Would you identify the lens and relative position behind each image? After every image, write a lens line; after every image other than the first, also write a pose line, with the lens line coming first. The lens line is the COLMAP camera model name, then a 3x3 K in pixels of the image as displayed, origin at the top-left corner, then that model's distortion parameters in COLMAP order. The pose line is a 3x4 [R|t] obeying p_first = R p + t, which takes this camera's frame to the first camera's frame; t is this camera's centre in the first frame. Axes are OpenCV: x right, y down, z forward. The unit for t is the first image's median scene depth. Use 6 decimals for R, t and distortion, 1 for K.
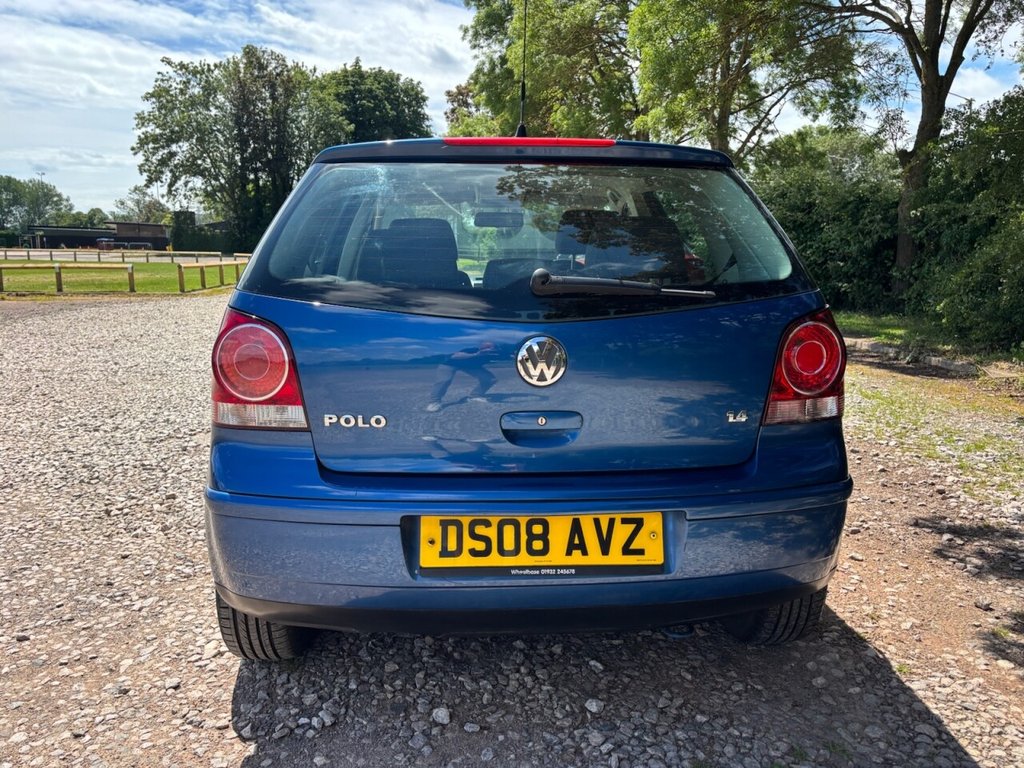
lens RADIAL K [[755.9, 0, 518.2], [0, 755.9, 376.1], [0, 0, 1]] dist [0.037505, -0.031609]
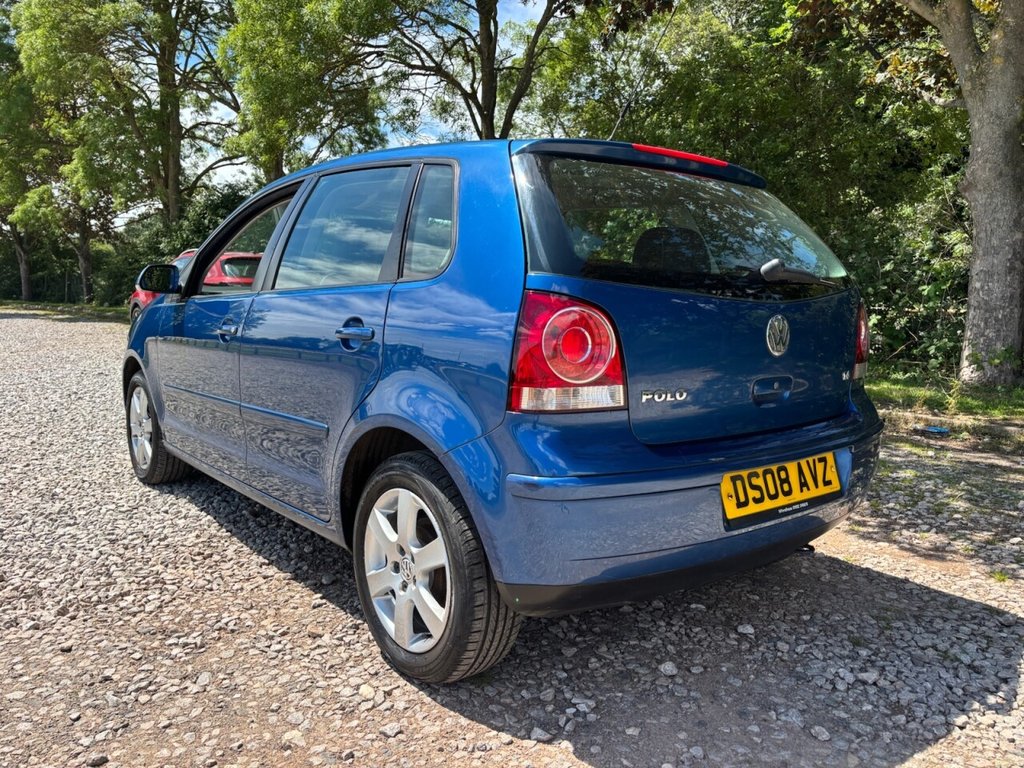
lens RADIAL K [[755.9, 0, 506.7], [0, 755.9, 375.1], [0, 0, 1]] dist [0.037505, -0.031609]
pose [[0.820474, -0.048331, 0.569637, -1.024310], [0.072727, 0.997148, -0.020148, 0.034791], [-0.567039, 0.057959, 0.821649, 0.238395]]
